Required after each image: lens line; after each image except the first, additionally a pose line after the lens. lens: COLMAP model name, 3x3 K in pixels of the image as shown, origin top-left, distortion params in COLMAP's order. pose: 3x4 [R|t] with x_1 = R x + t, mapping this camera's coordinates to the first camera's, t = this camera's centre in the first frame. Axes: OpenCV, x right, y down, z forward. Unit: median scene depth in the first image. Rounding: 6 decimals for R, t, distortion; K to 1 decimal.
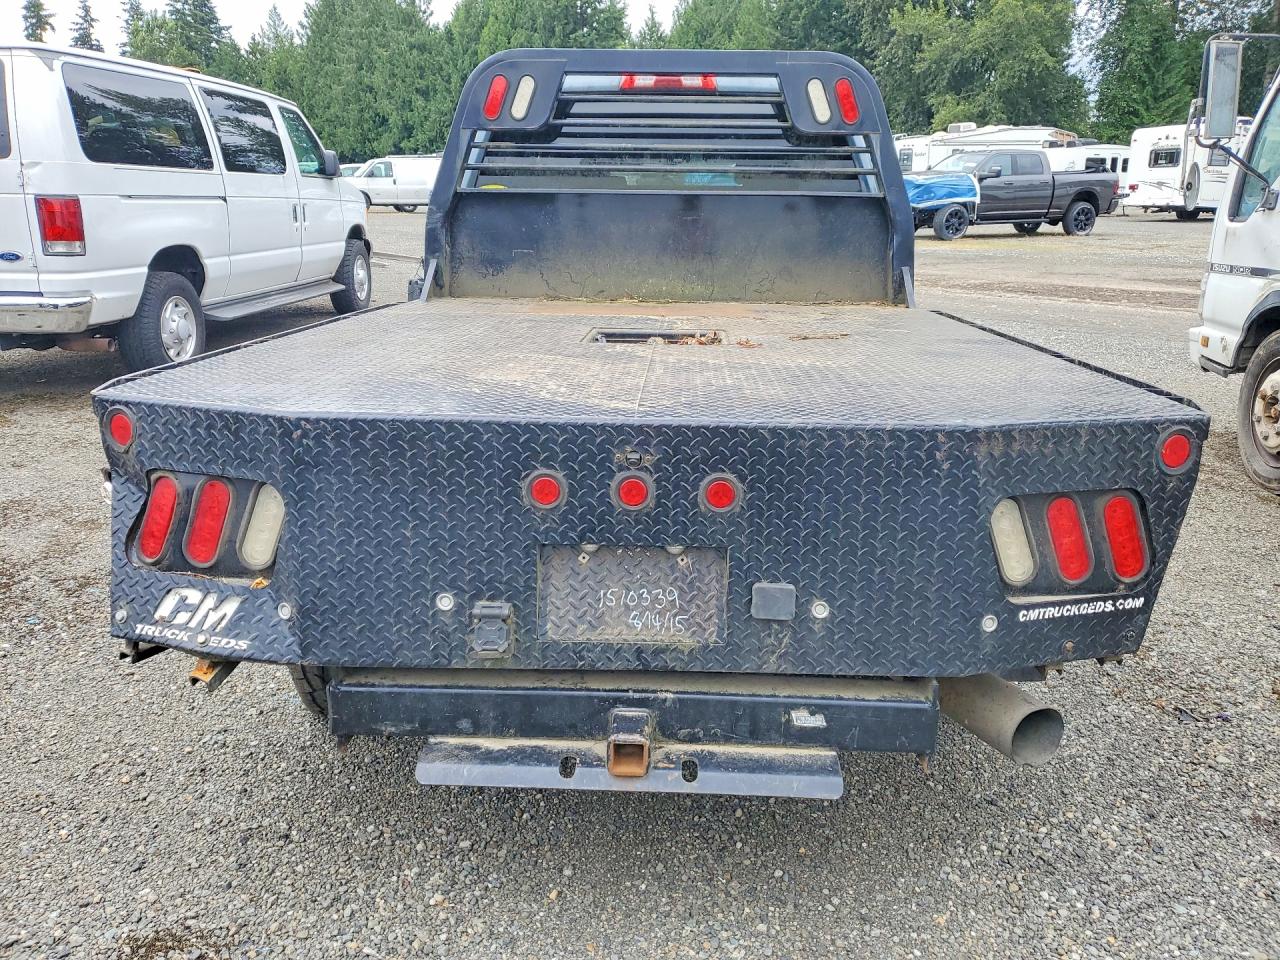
lens RADIAL K [[1064.4, 0, 640.0], [0, 1064.4, 480.0], [0, 0, 1]] dist [-0.010987, -0.007562]
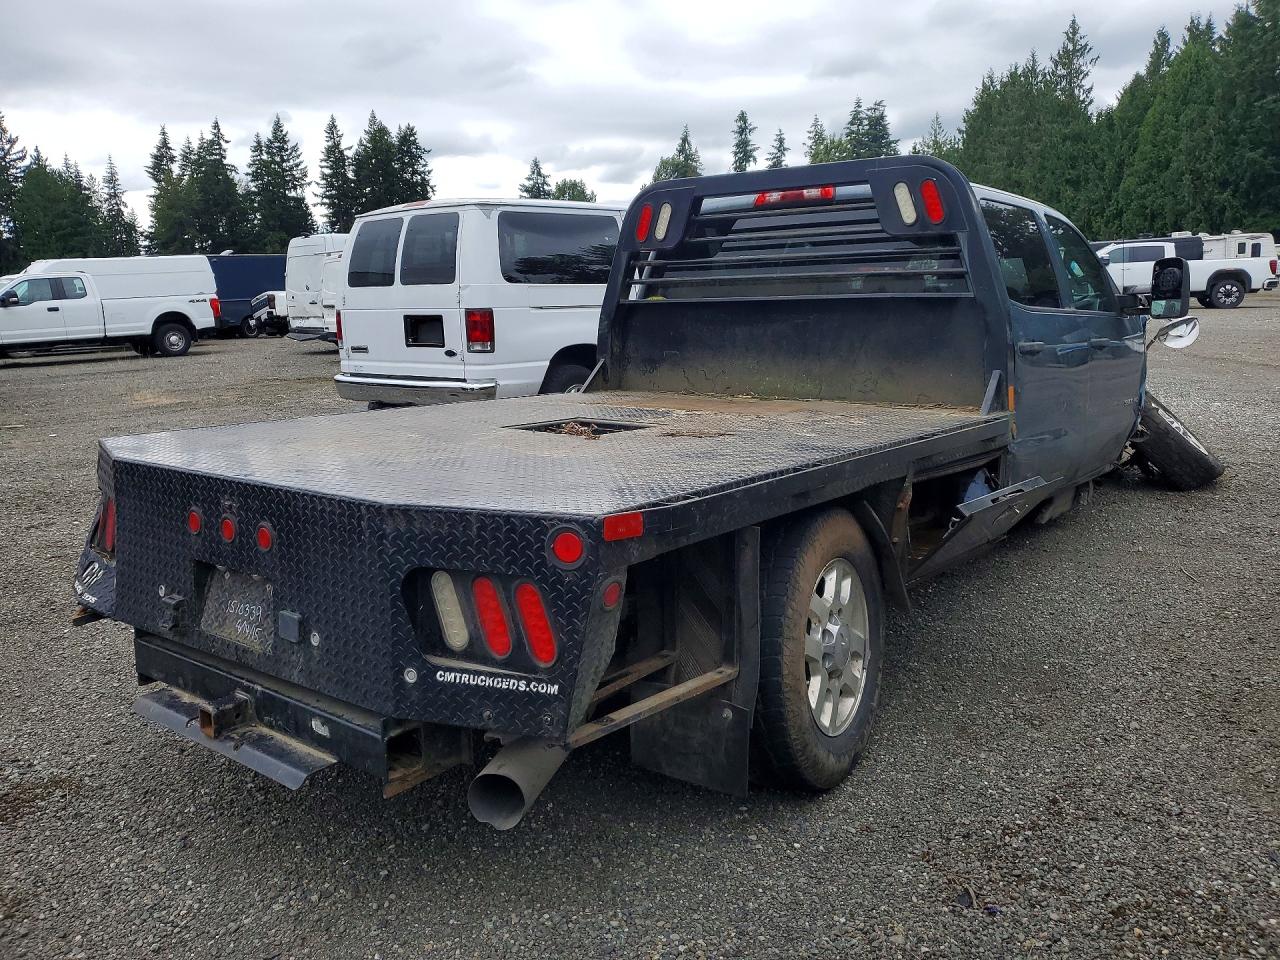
lens RADIAL K [[1033.3, 0, 622.5], [0, 1033.3, 476.4], [0, 0, 1]] dist [0.040539, -0.009299]
pose [[0.799129, 0.073019, -0.596708, 0.528805], [-0.122886, 0.991478, -0.043245, -0.027460], [0.588465, 0.107886, 0.801292, 0.090337]]
